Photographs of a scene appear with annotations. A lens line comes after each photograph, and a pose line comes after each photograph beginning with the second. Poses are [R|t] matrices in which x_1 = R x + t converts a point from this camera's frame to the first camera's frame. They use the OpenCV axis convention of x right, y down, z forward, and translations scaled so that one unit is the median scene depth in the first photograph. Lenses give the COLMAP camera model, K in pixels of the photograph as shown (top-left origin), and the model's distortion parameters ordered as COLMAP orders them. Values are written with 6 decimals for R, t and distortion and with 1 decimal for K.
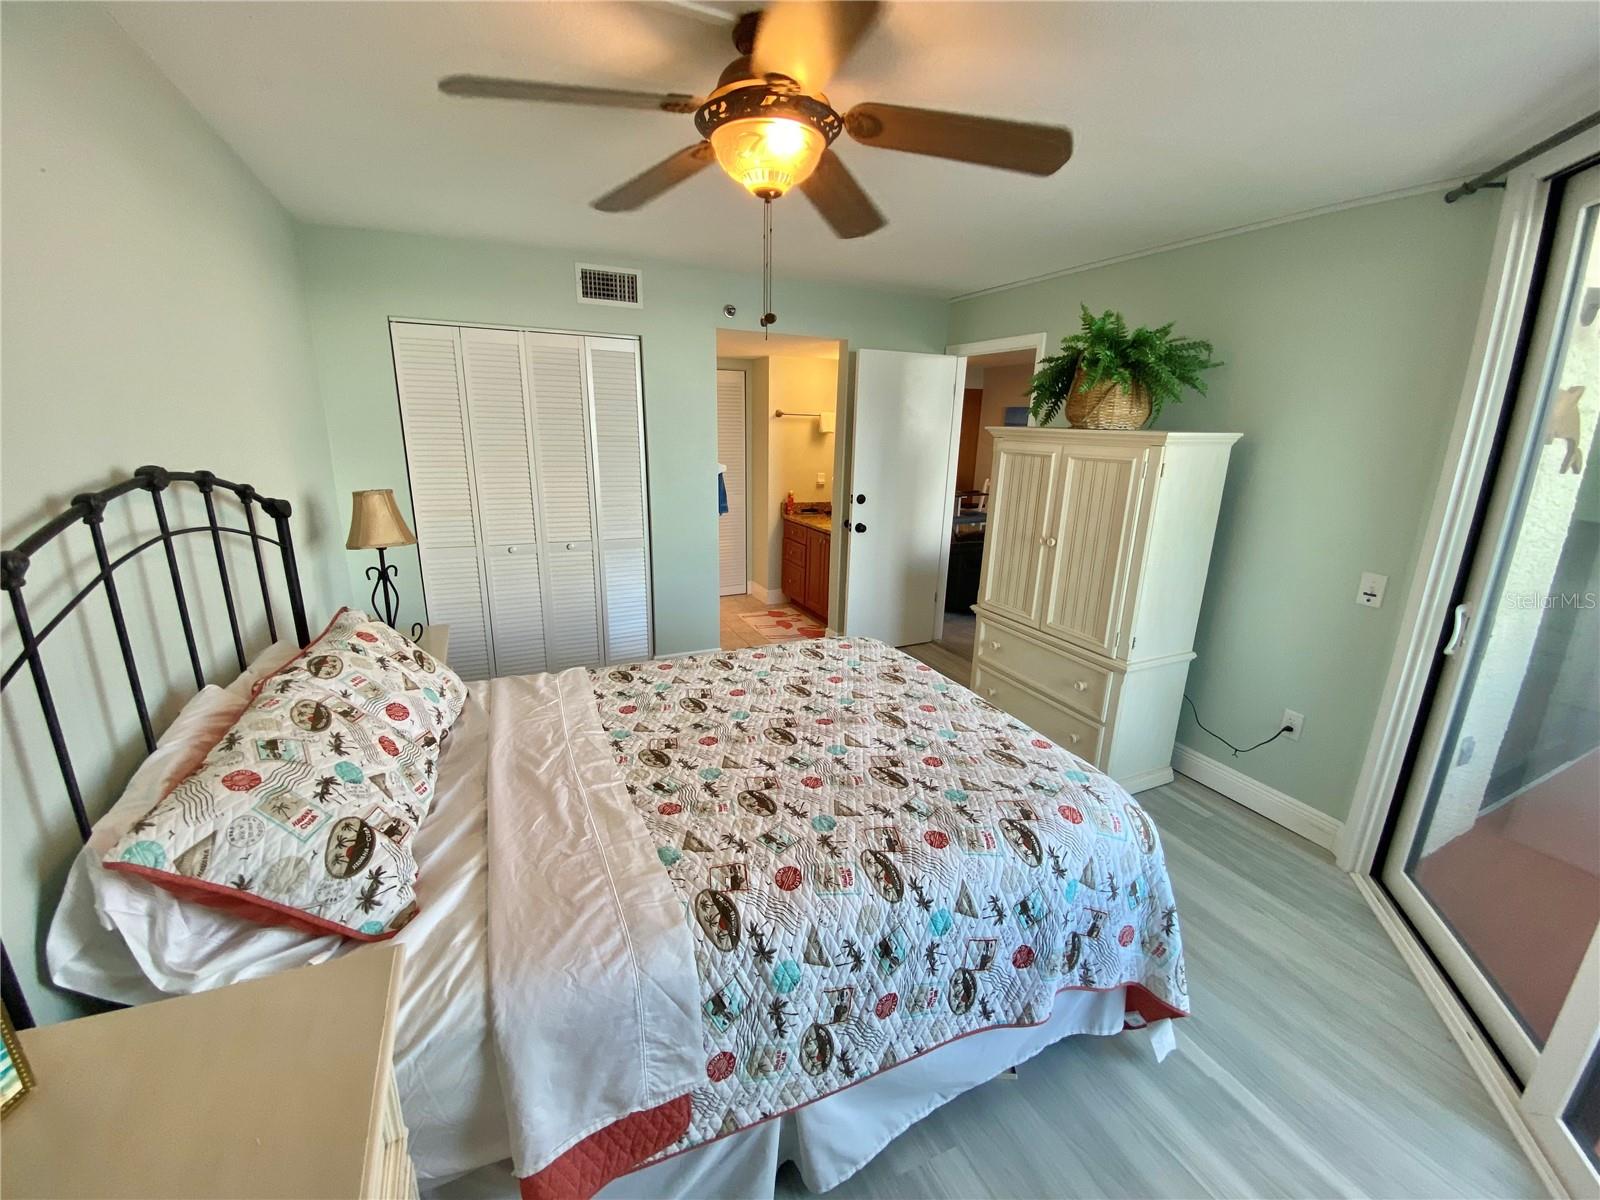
lens RADIAL K [[656.9, 0, 795.2], [0, 656.9, 594.5], [0, 0, 1]] dist [-0.001523, -0.000671]
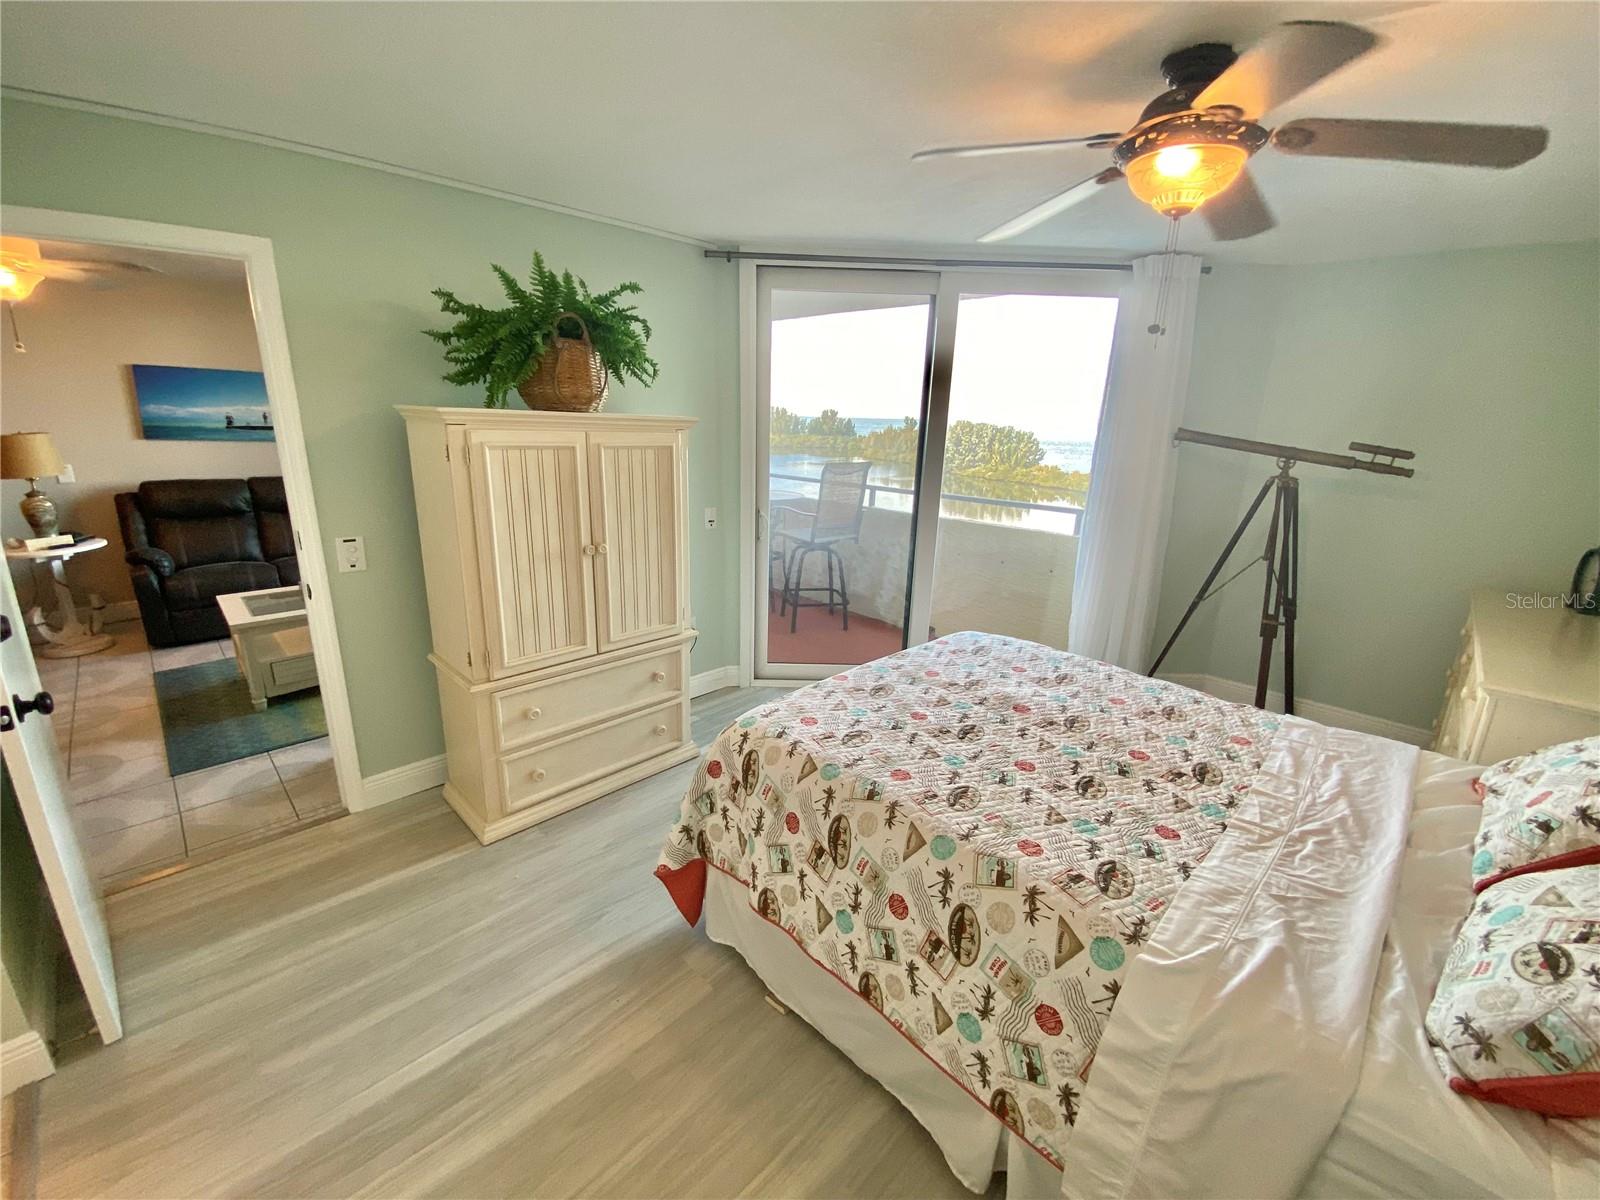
lens RADIAL K [[656.9, 0, 795.3], [0, 656.9, 595.2], [0, 0, 1]] dist [-0.001523, -0.000671]
pose [[-0.352583, -0.288120, 0.890322, -0.688193], [0.208271, 0.903397, 0.374830, -0.425932], [-0.912309, 0.317587, -0.258515, 1.497135]]
